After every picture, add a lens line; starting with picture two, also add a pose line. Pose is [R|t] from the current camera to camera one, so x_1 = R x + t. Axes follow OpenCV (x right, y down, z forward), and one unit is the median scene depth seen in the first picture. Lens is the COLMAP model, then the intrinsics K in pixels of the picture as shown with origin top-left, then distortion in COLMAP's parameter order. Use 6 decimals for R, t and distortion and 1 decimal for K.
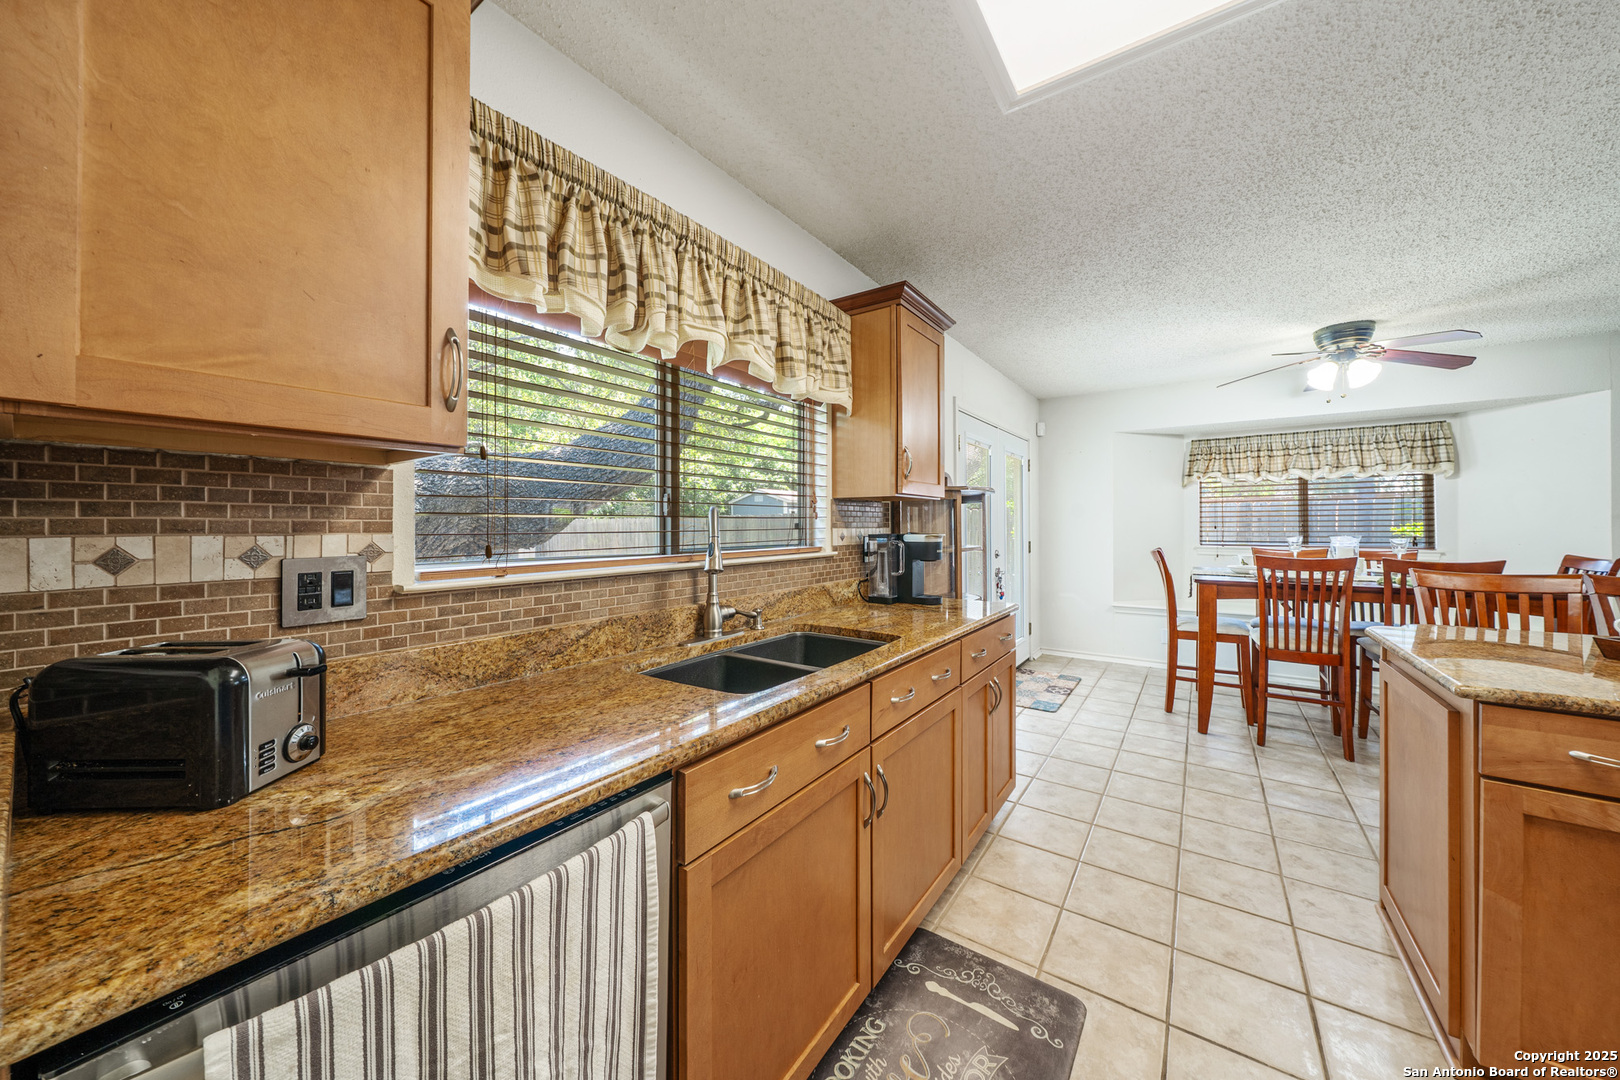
lens RADIAL K [[560.7, 0, 816.5], [0, 560.7, 522.1], [0, 0, 1]] dist [-0.005390, -0.000115]
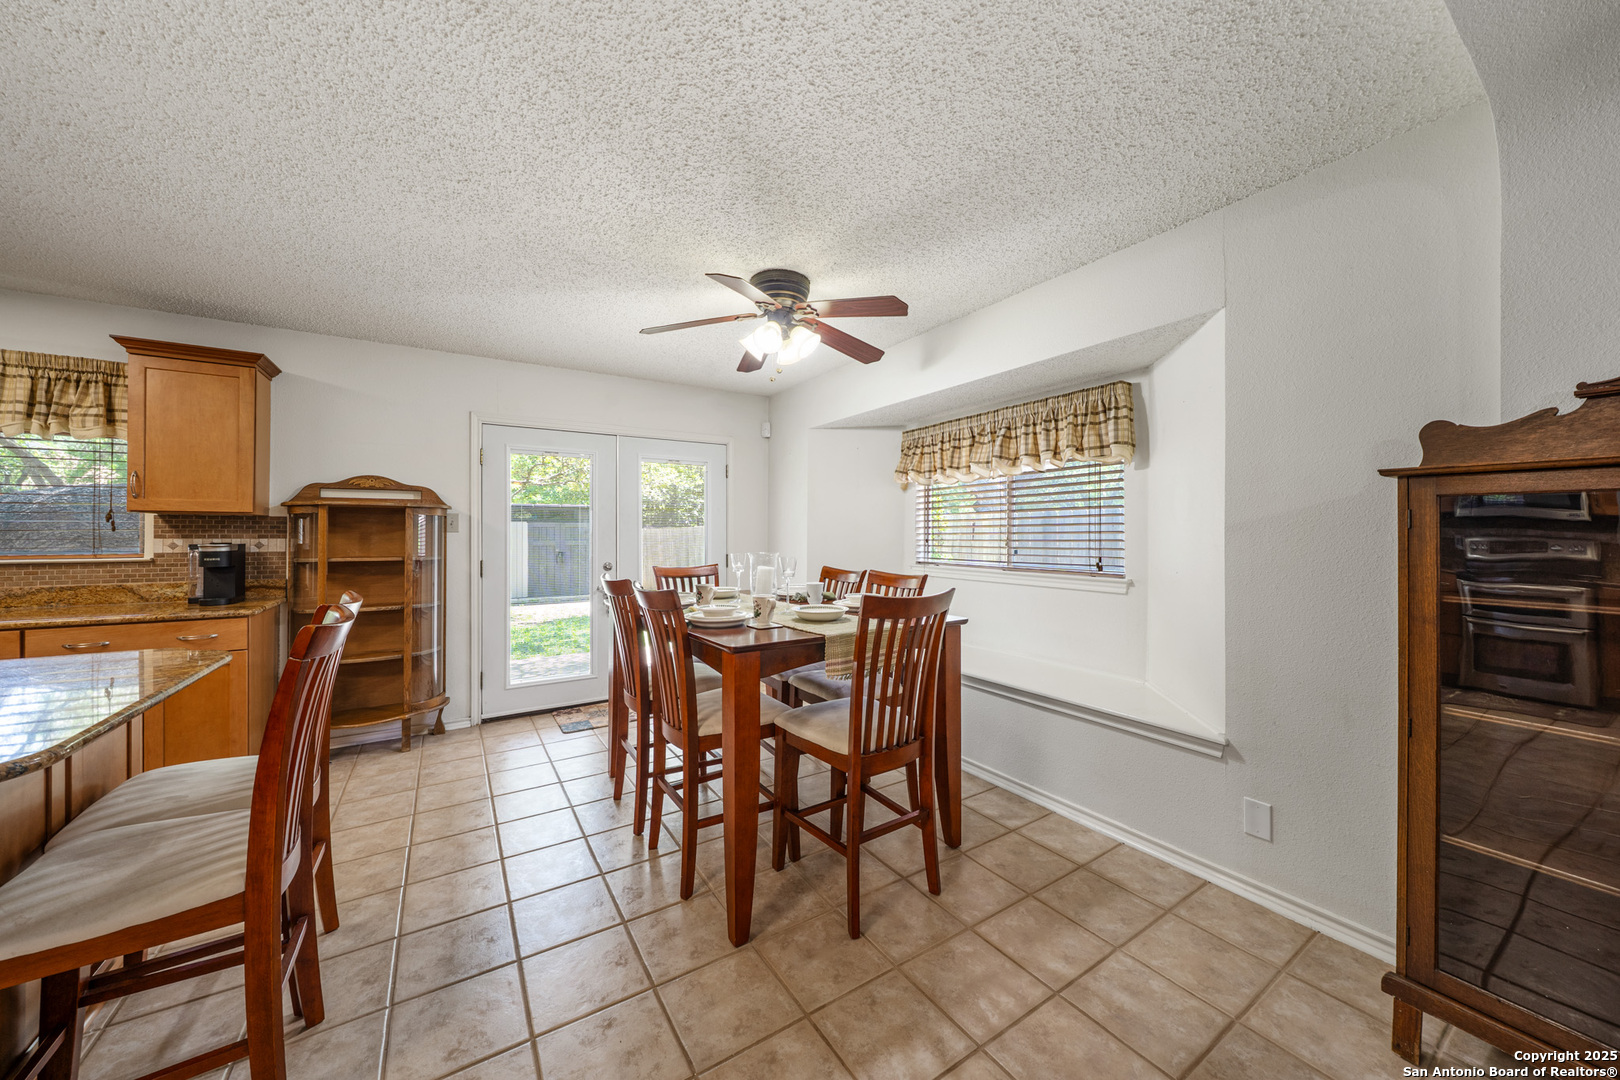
lens RADIAL K [[565.7, 0, 806.4], [0, 565.7, 531.4], [0, 0, 1]] dist [-0.006497, 0.000083]
pose [[0.921953, 0.001689, -0.387299, 1.347298], [-0.001739, 0.999998, 0.000223, -0.005666], [0.387299, 0.000468, 0.921954, 0.313028]]
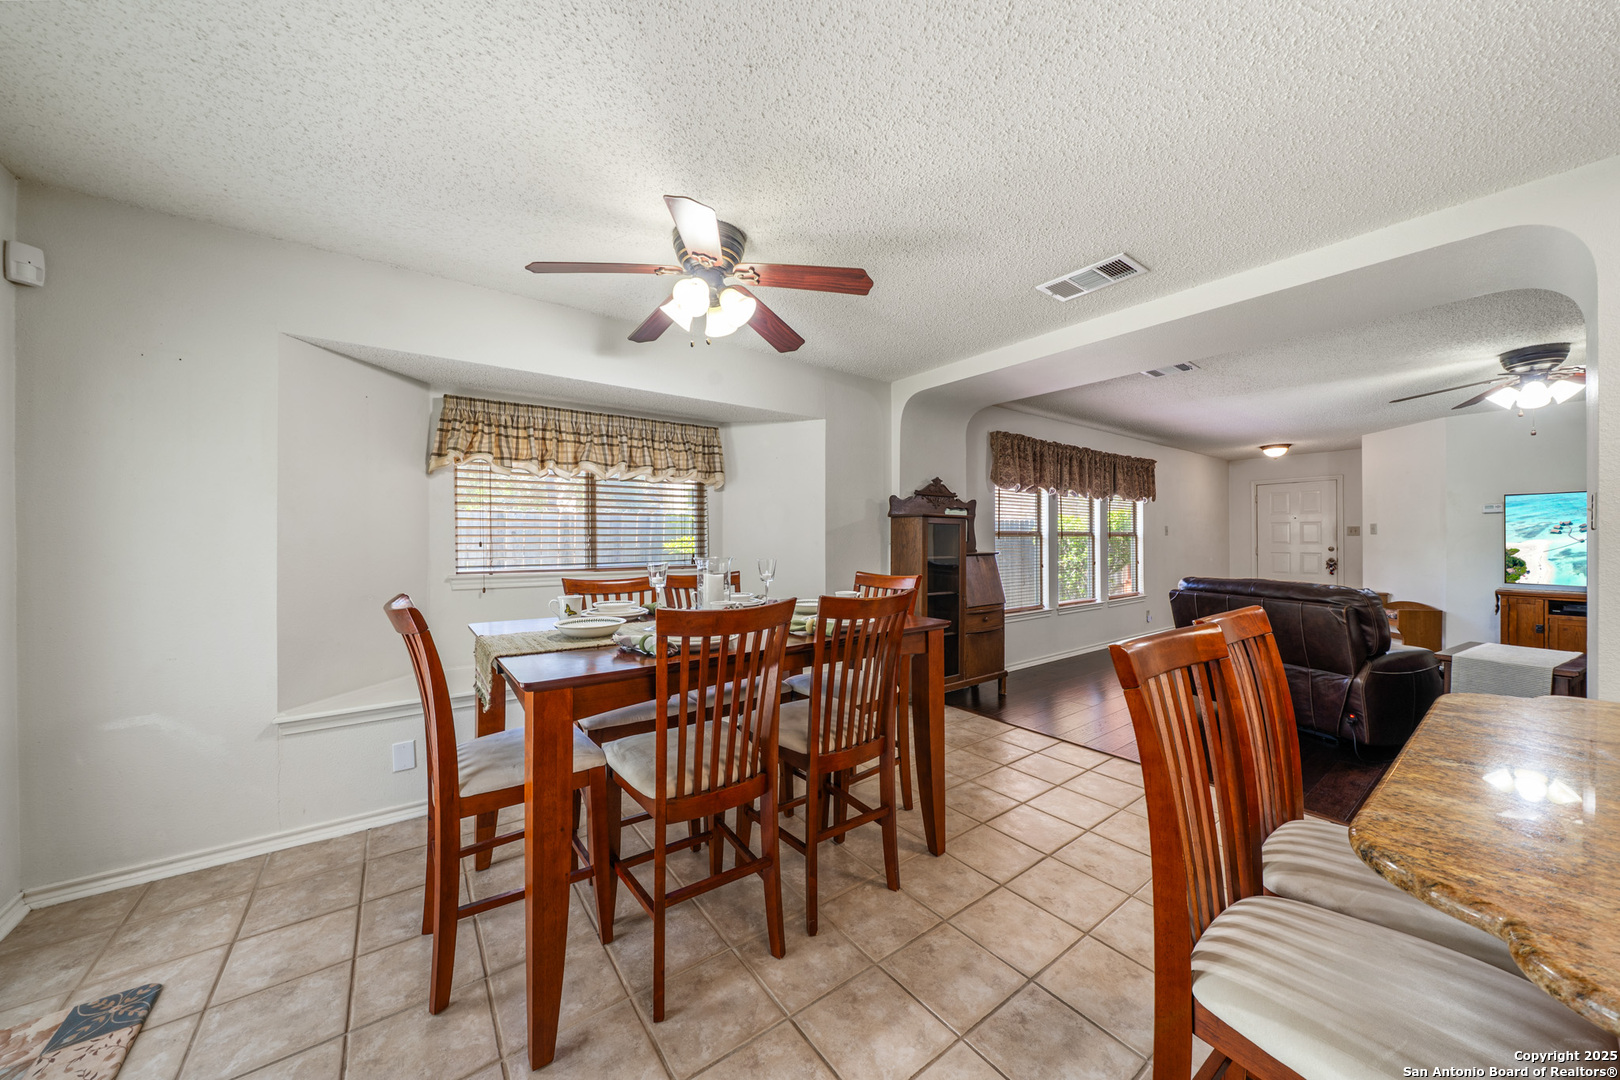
lens RADIAL K [[554.9, 0, 811.6], [0, 554.9, 541.2], [0, 0, 1]] dist [-0.007069, 0.000271]
pose [[0.319732, -0.002089, 0.947506, 0.391462], [-0.005685, 0.999975, 0.004123, 0.002457], [-0.947491, -0.006705, 0.319713, 0.714482]]
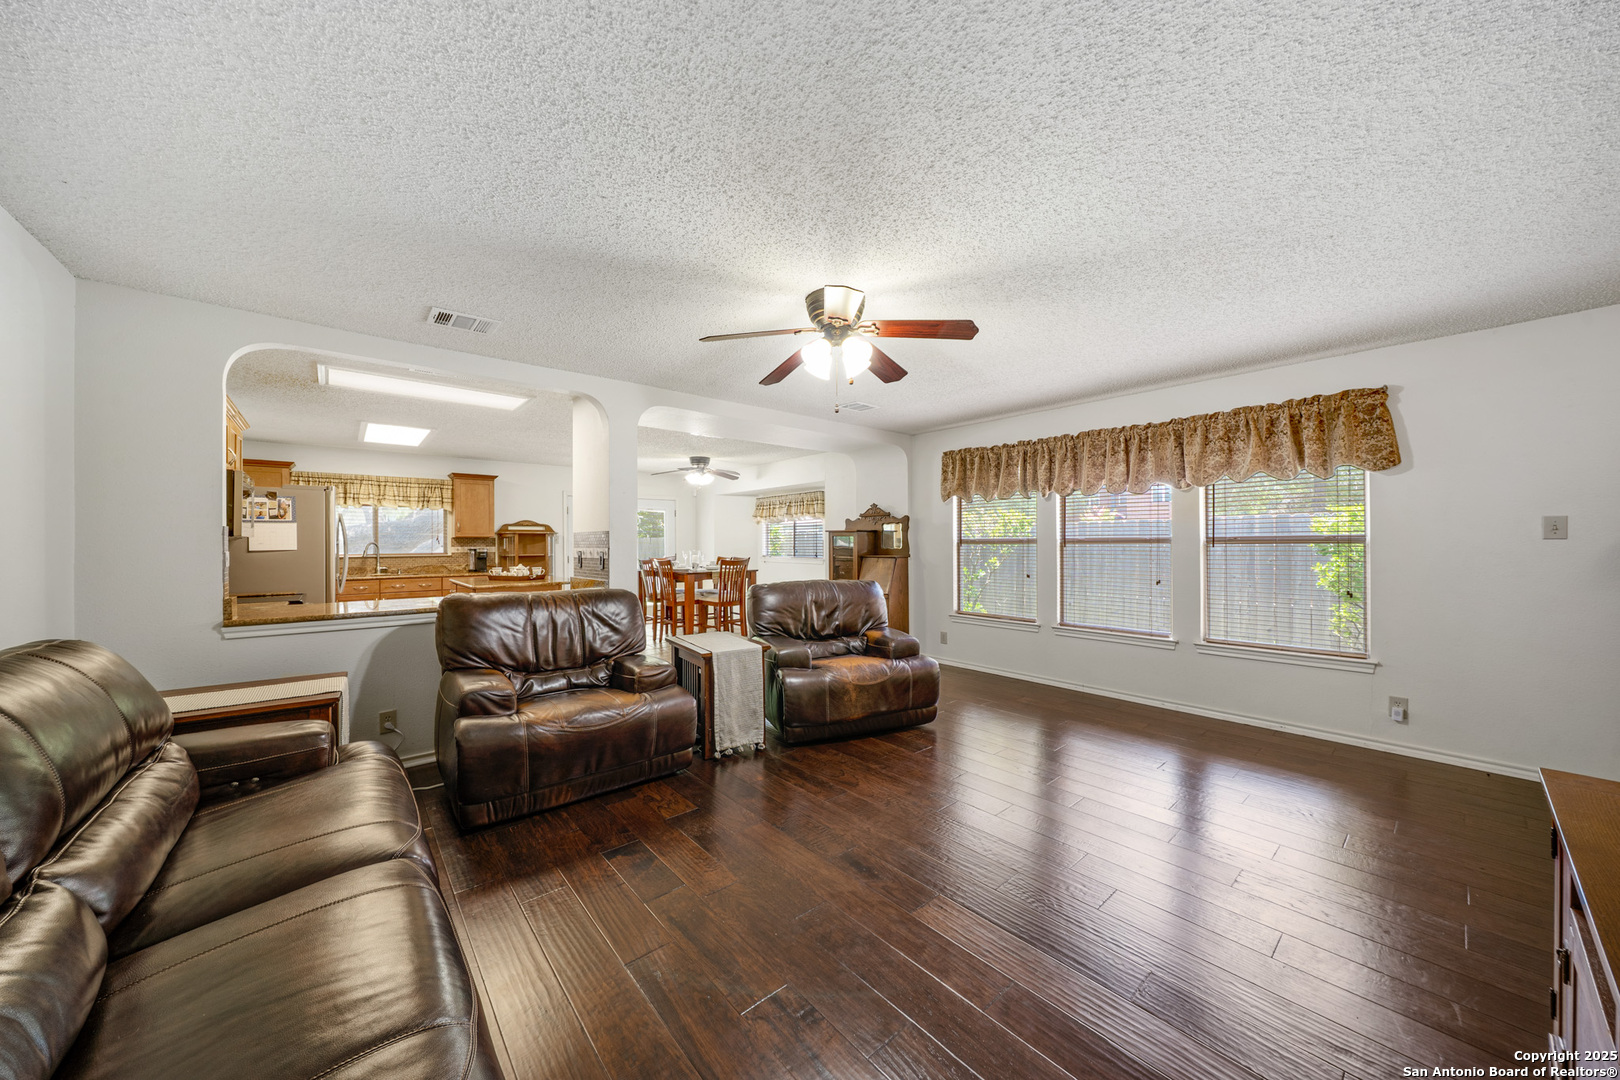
lens RADIAL K [[554.9, 0, 811.6], [0, 554.9, 541.2], [0, 0, 1]] dist [-0.007069, 0.000271]
pose [[0.966754, -0.000267, -0.255708, 2.047469], [0.001696, 0.999984, 0.005365, -0.025232], [0.255703, -0.005621, 0.966739, -1.090894]]
